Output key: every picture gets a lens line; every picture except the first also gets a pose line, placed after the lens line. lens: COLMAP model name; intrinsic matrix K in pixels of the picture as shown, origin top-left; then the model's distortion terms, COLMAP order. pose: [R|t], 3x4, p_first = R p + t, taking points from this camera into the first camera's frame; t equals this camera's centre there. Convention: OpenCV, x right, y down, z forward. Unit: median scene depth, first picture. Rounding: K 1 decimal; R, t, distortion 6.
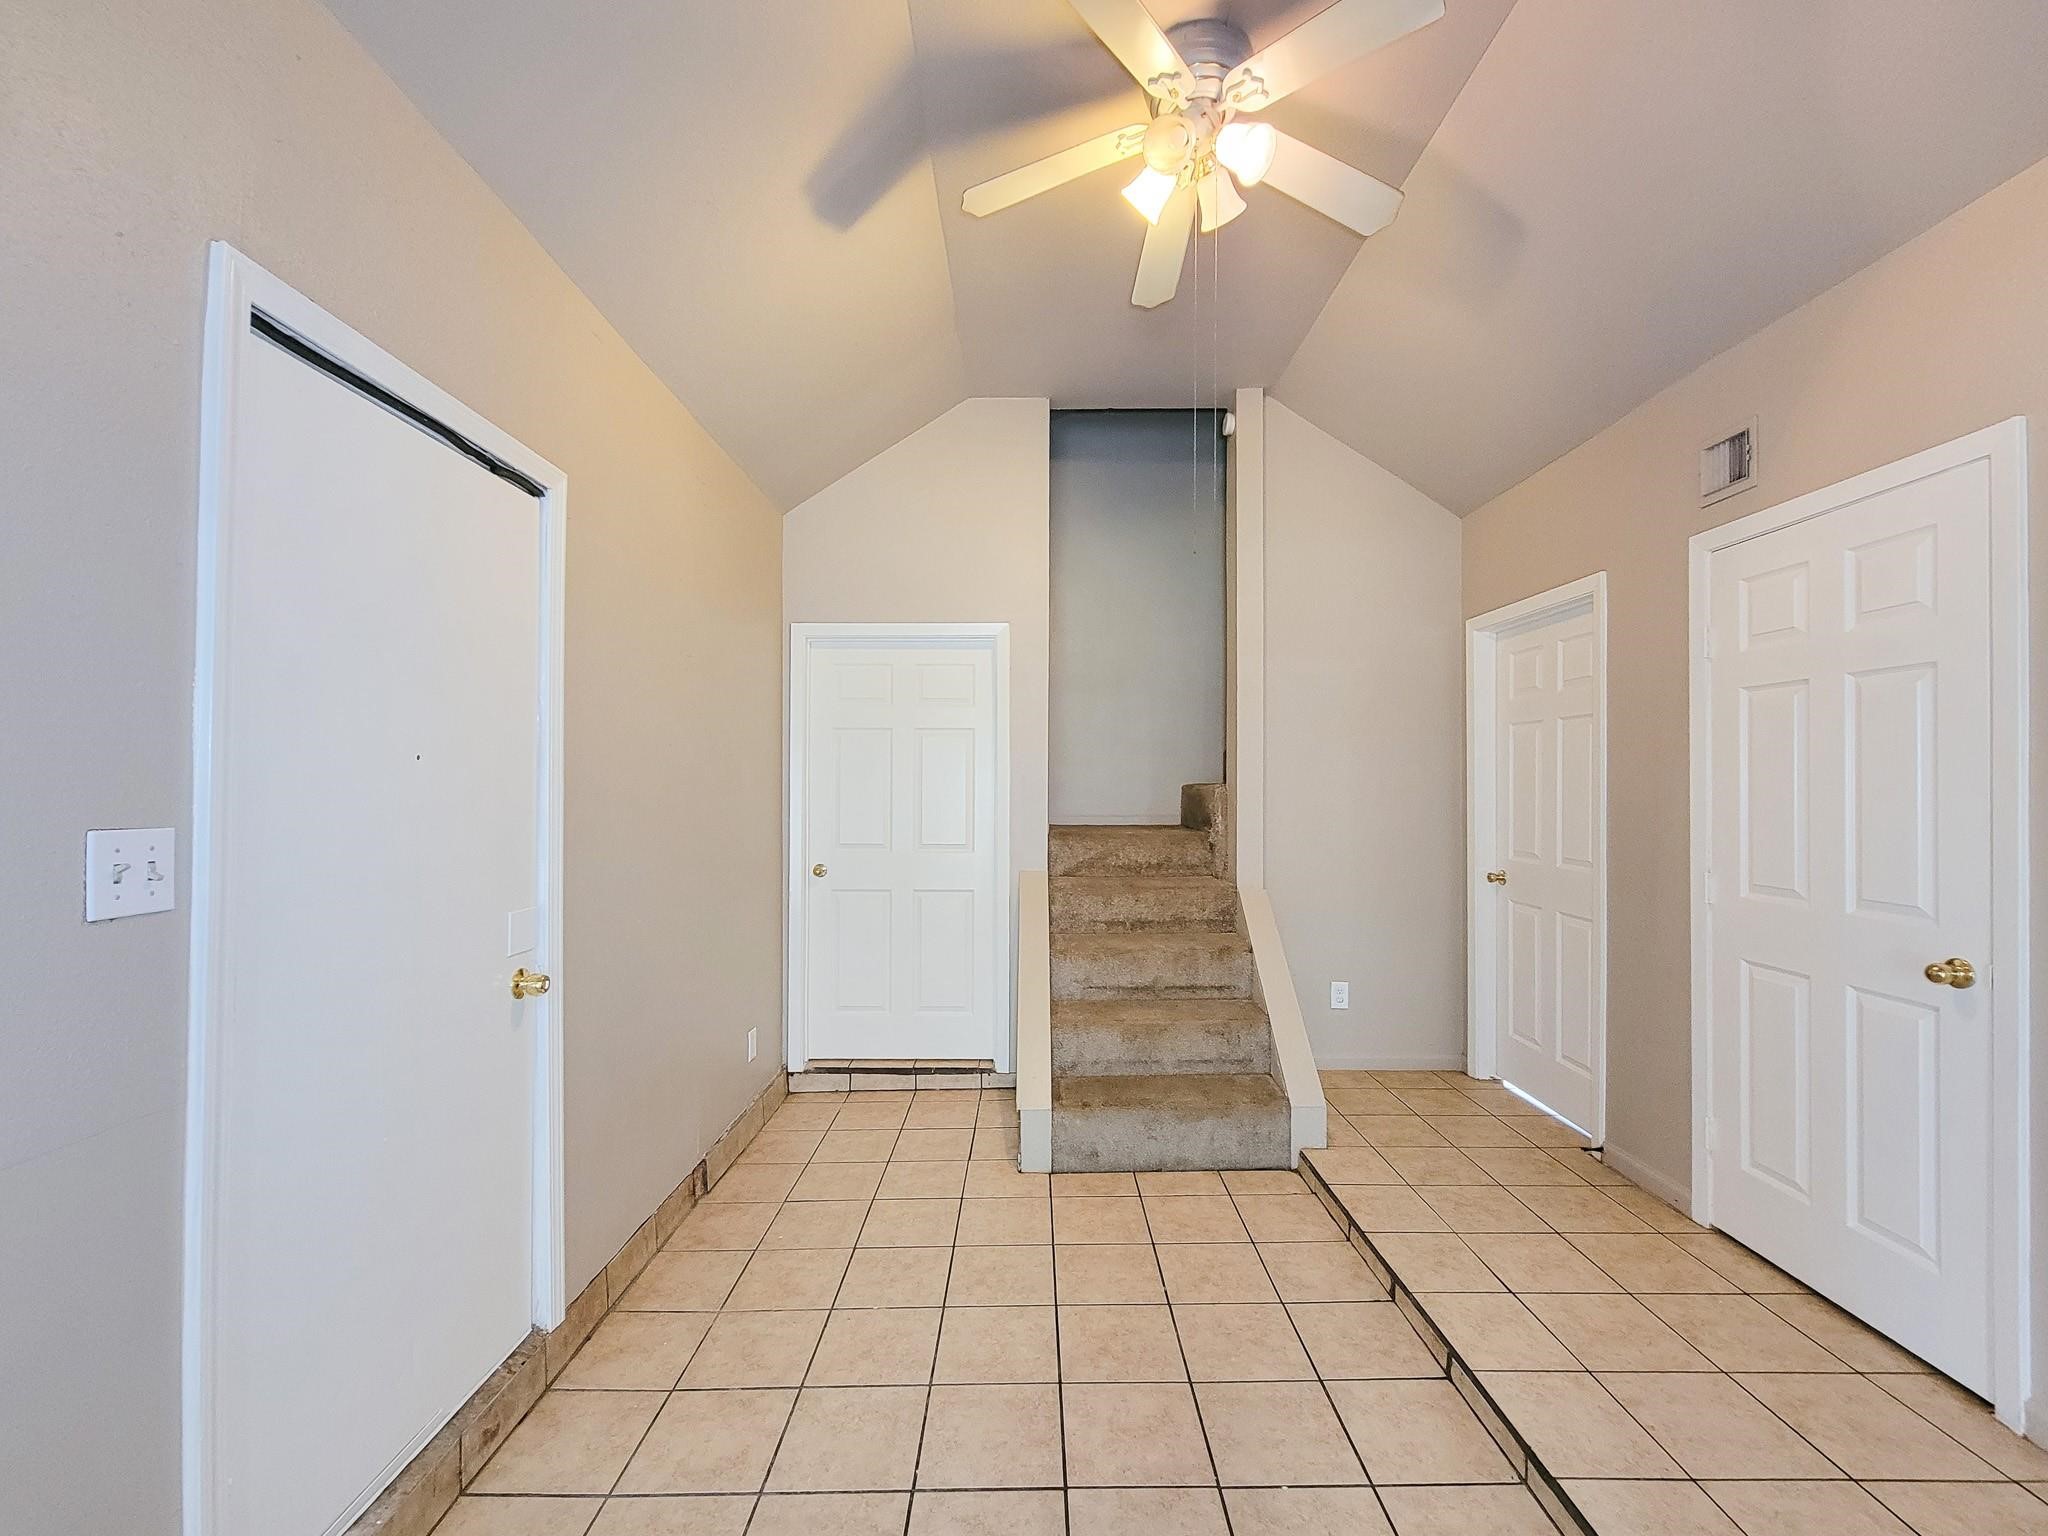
lens RADIAL K [[863.3, 0, 1002.8], [0, 863.3, 780.5], [0, 0, 1]] dist [0.008790, -0.002411]
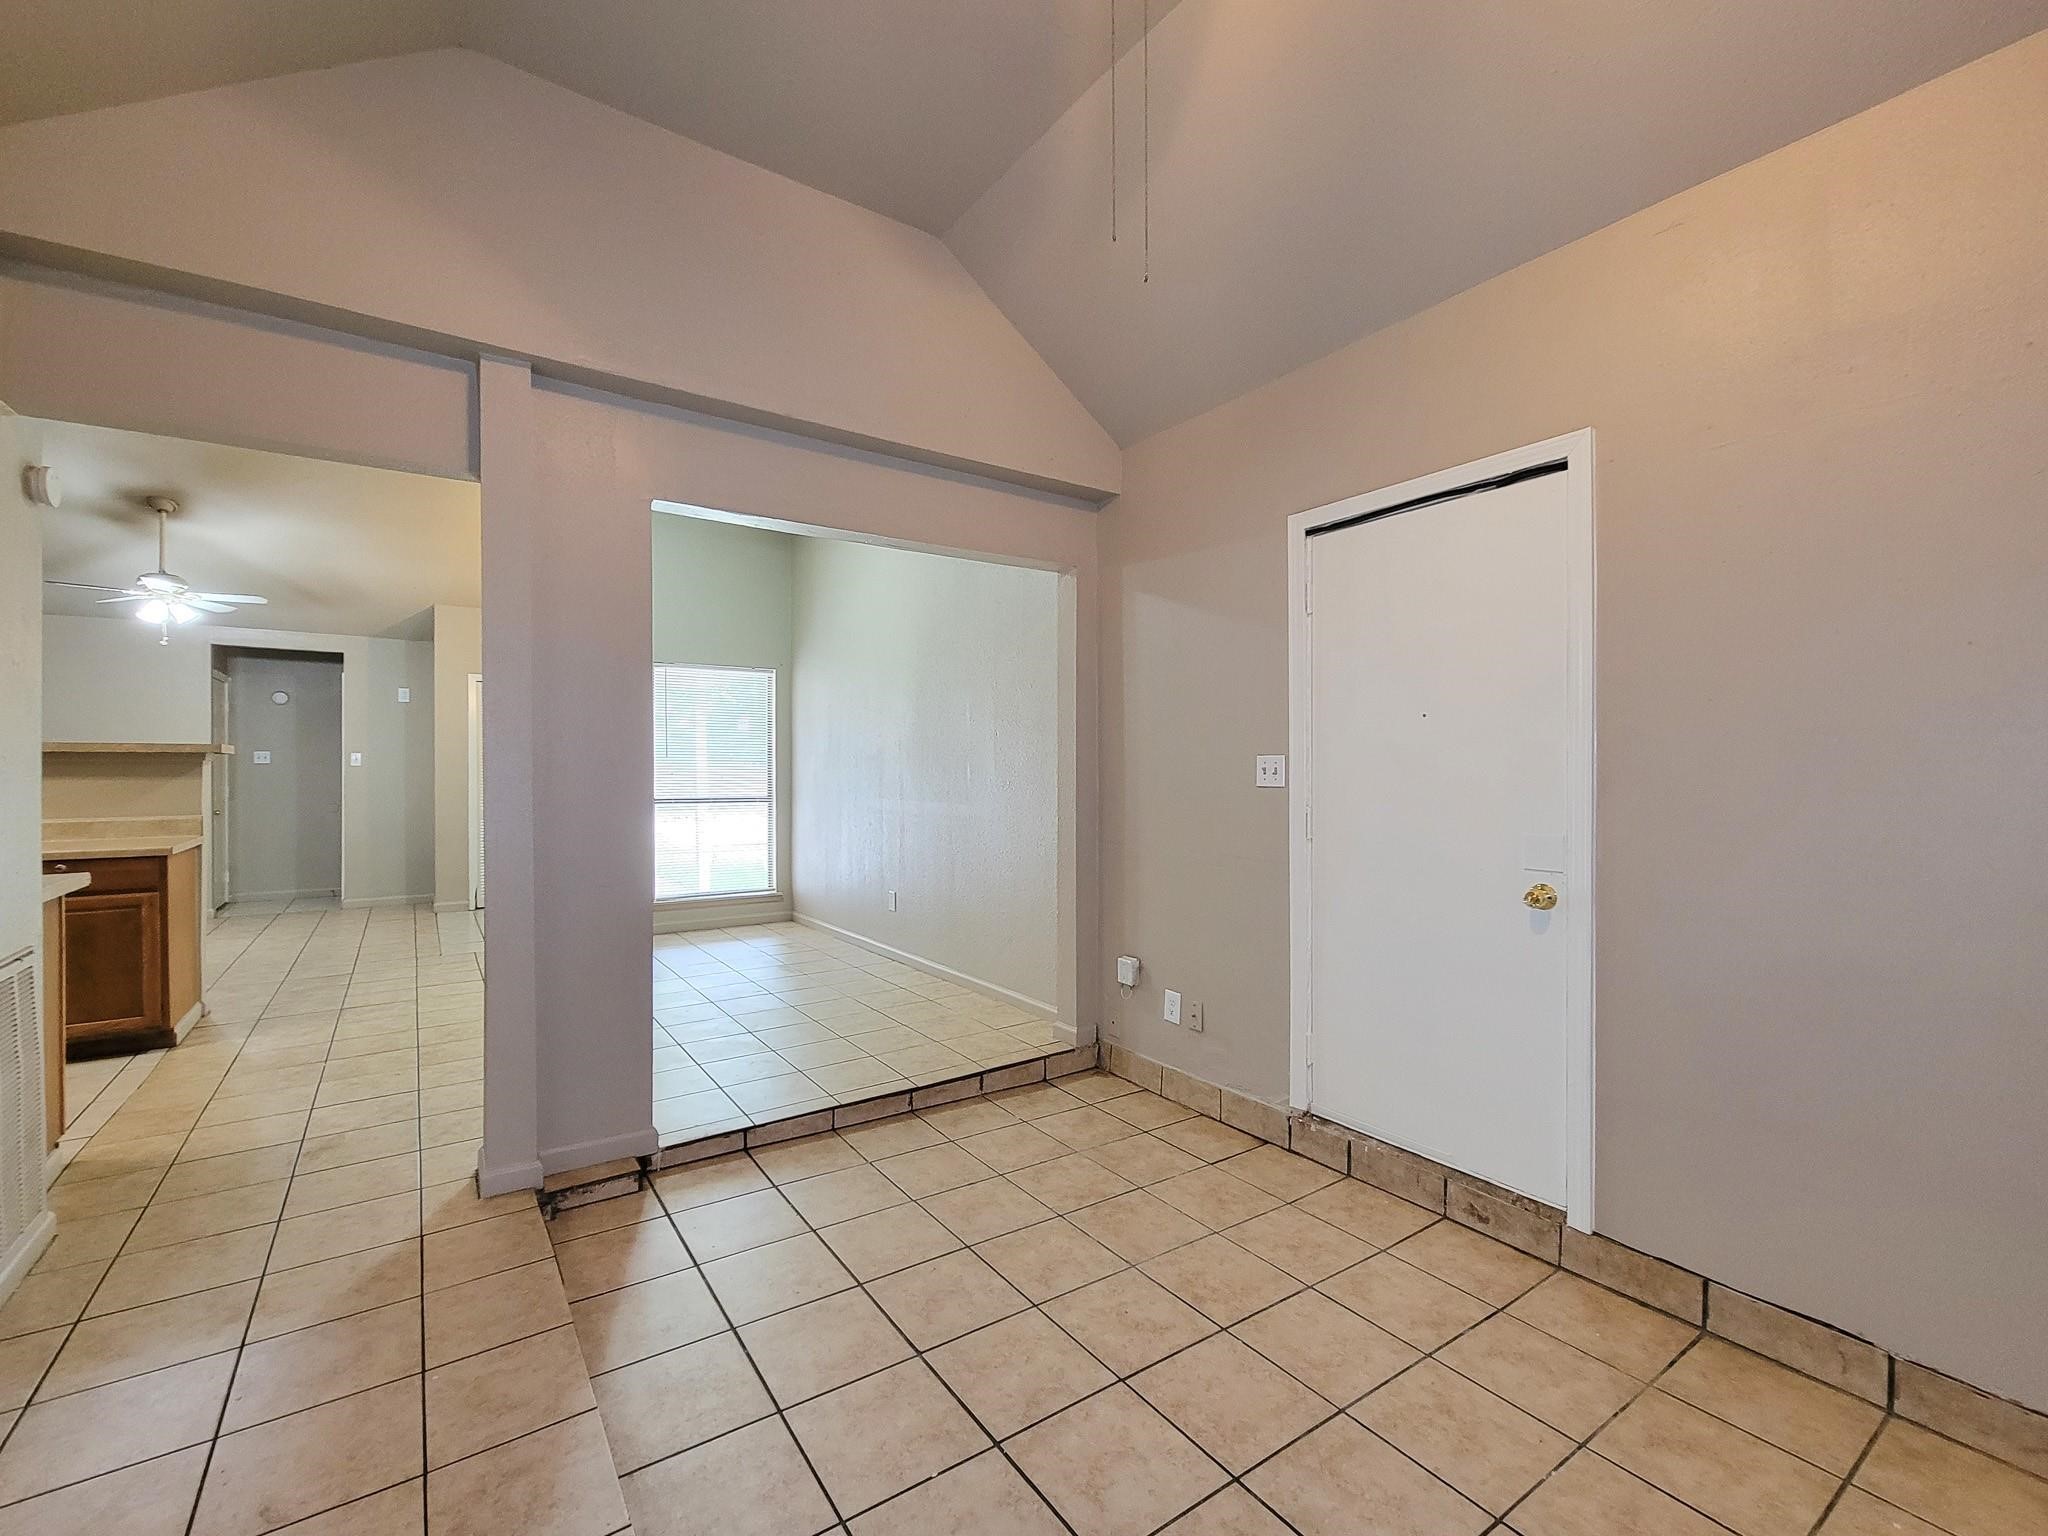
lens RADIAL K [[863.3, 0, 1043.2], [0, 863.3, 779.4], [0, 0, 1]] dist [0.008790, -0.002411]
pose [[-0.795062, 0.000623, -0.606528, 0.430844], [0.003251, 0.999989, -0.003235, 0.049266], [0.606519, -0.004544, -0.795056, 0.957872]]
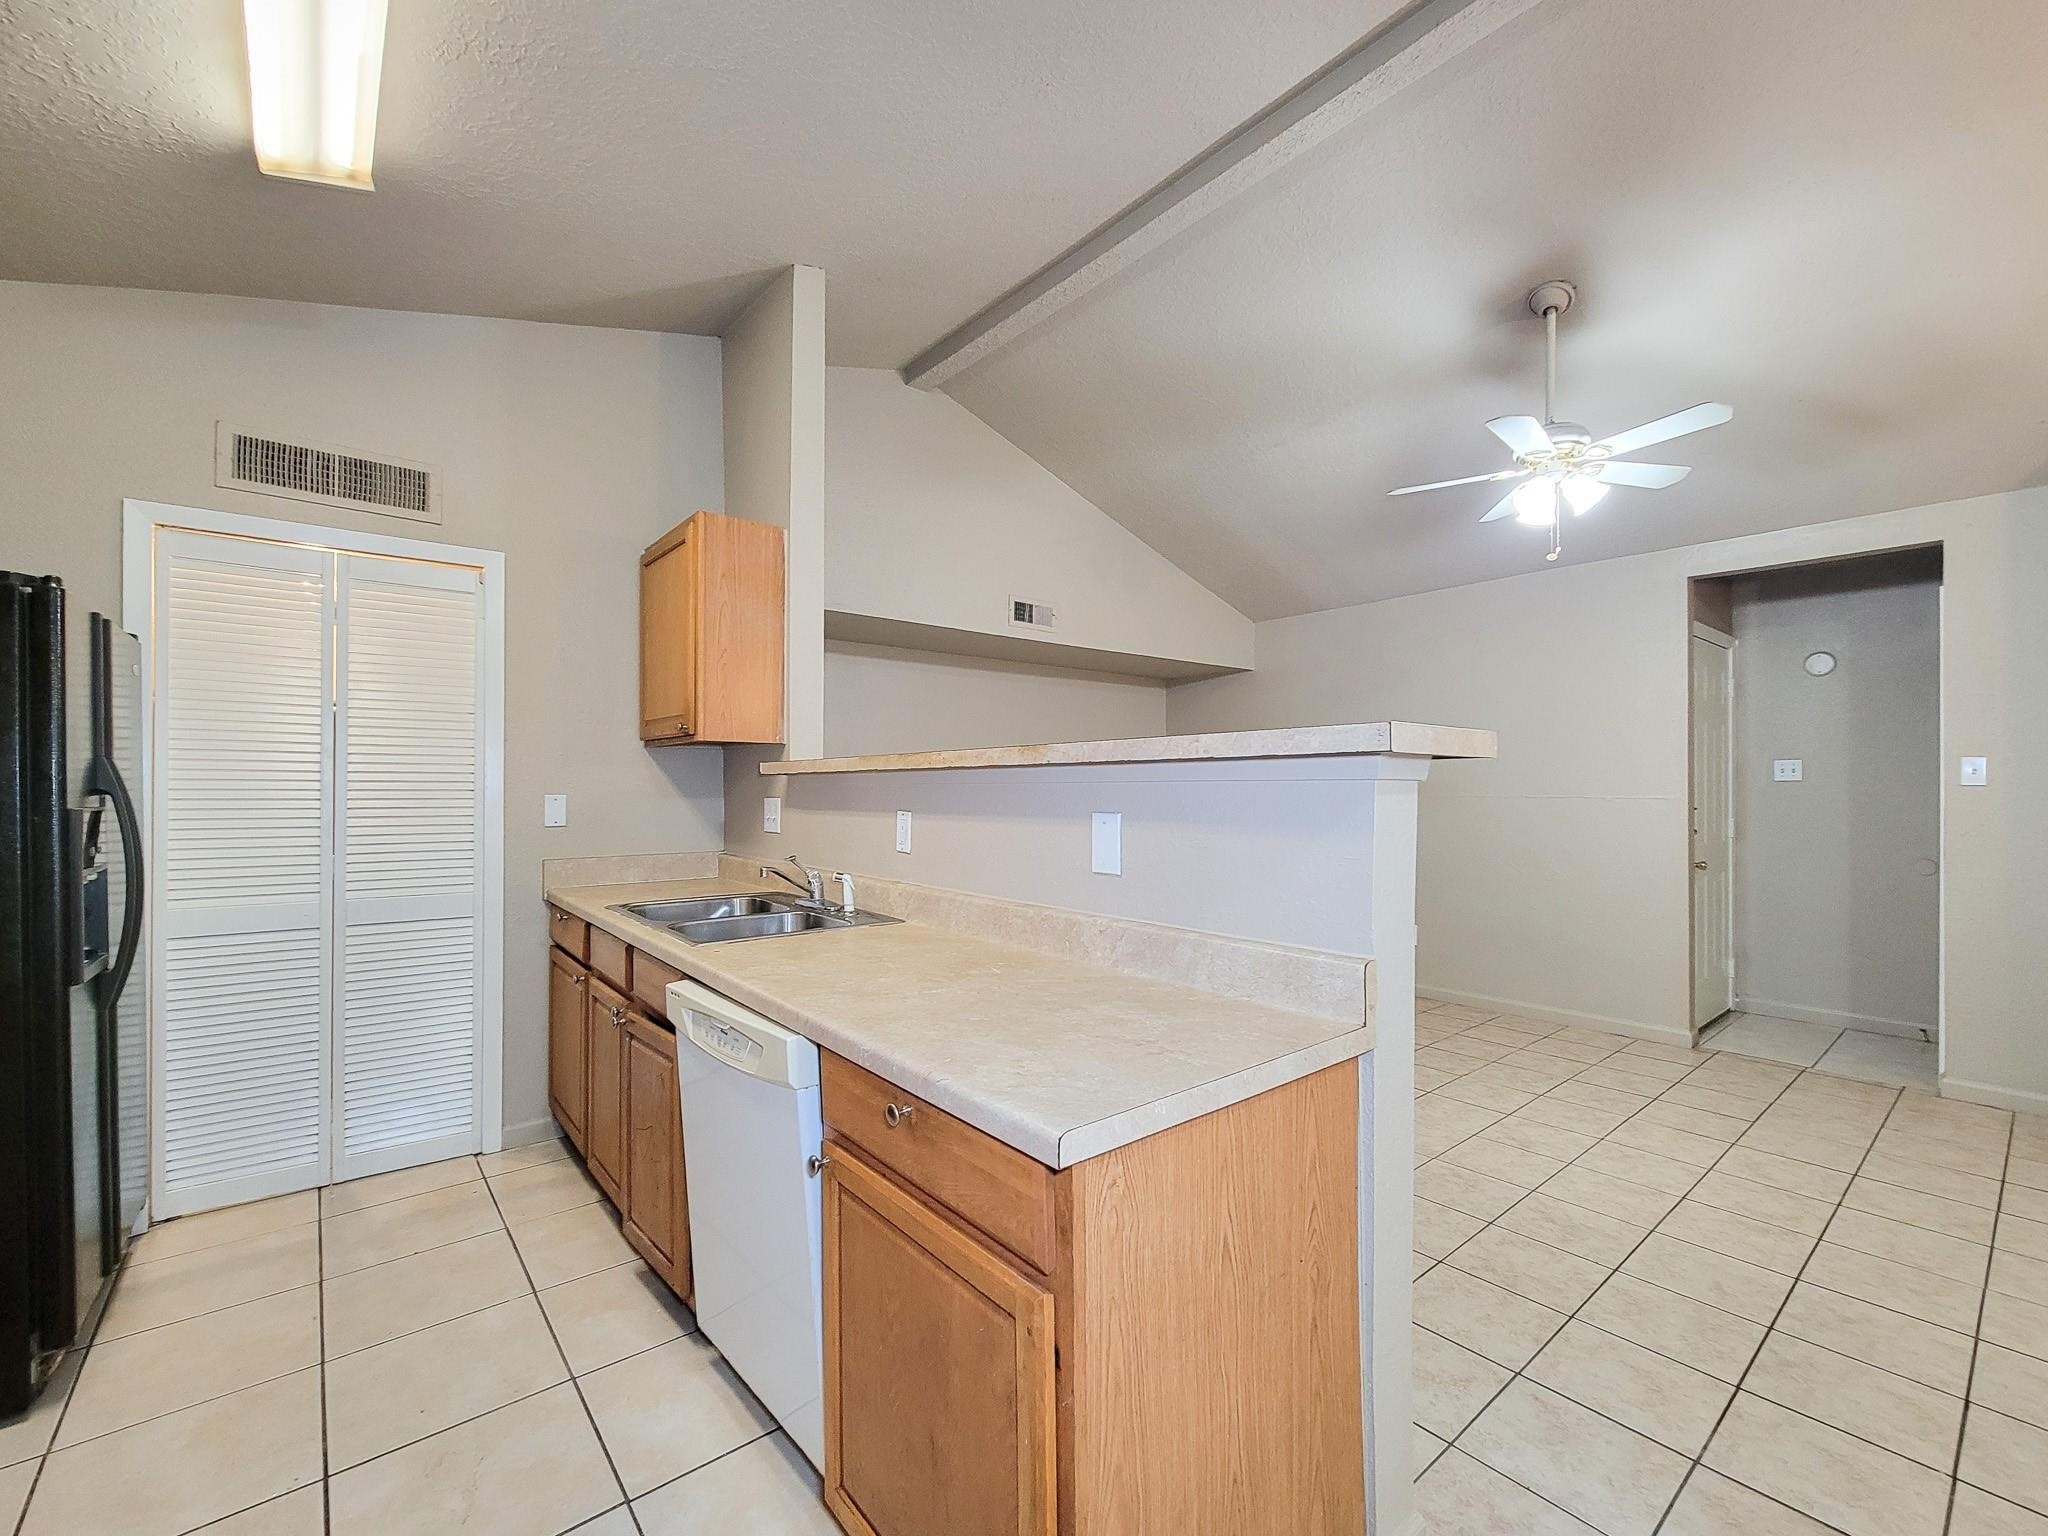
lens RADIAL K [[863.3, 0, 1024.7], [0, 863.3, 793.4], [0, 0, 1]] dist [0.008790, -0.002411]
pose [[-0.654770, -0.002154, 0.755825, 0.441615], [-0.004632, 0.999989, -0.001163, 0.018231], [-0.755814, -0.004262, -0.654772, -0.419422]]
